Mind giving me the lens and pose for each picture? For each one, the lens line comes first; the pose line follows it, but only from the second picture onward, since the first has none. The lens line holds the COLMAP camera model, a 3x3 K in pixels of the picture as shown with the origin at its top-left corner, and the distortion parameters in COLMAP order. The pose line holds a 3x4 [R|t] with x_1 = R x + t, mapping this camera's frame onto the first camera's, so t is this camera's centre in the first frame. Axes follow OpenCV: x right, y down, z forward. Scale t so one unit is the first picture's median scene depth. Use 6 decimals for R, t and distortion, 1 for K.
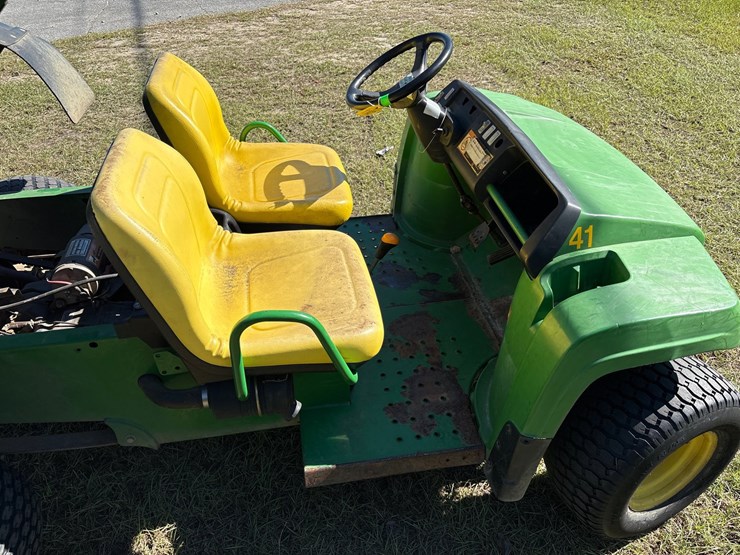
lens RADIAL K [[564.4, 0, 372.2], [0, 564.4, 282.4], [0, 0, 1]] dist [0.049612, -0.050626]
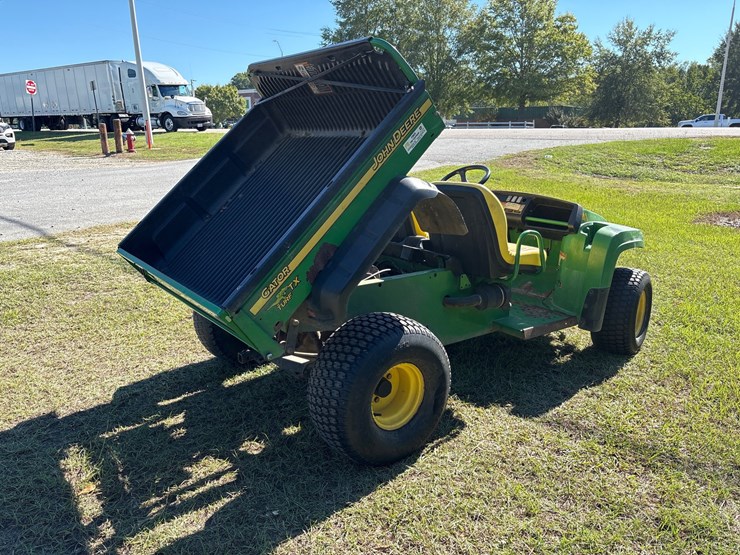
lens RADIAL K [[564.4, 0, 370.6], [0, 564.4, 276.5], [0, 0, 1]] dist [0.049612, -0.050626]
pose [[0.882318, -0.094259, 0.461118, -1.496158], [0.267814, 0.906208, -0.327204, 0.656711], [-0.387027, 0.412192, 0.824808, -0.560801]]
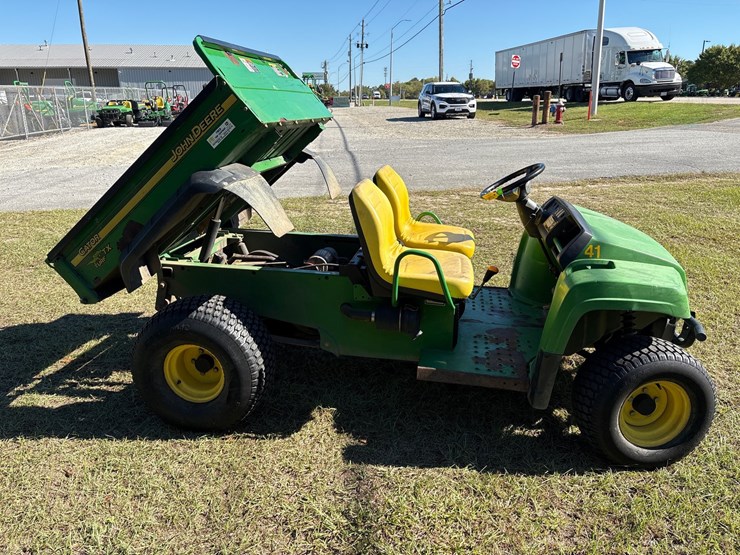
lens RADIAL K [[564.4, 0, 373.1], [0, 564.4, 276.9], [0, 0, 1]] dist [0.049612, -0.050626]
pose [[0.948090, 0.116483, -0.295901, 0.220471], [-0.208739, 0.929932, -0.302744, 0.598451], [0.239903, 0.348795, 0.905974, -0.667277]]
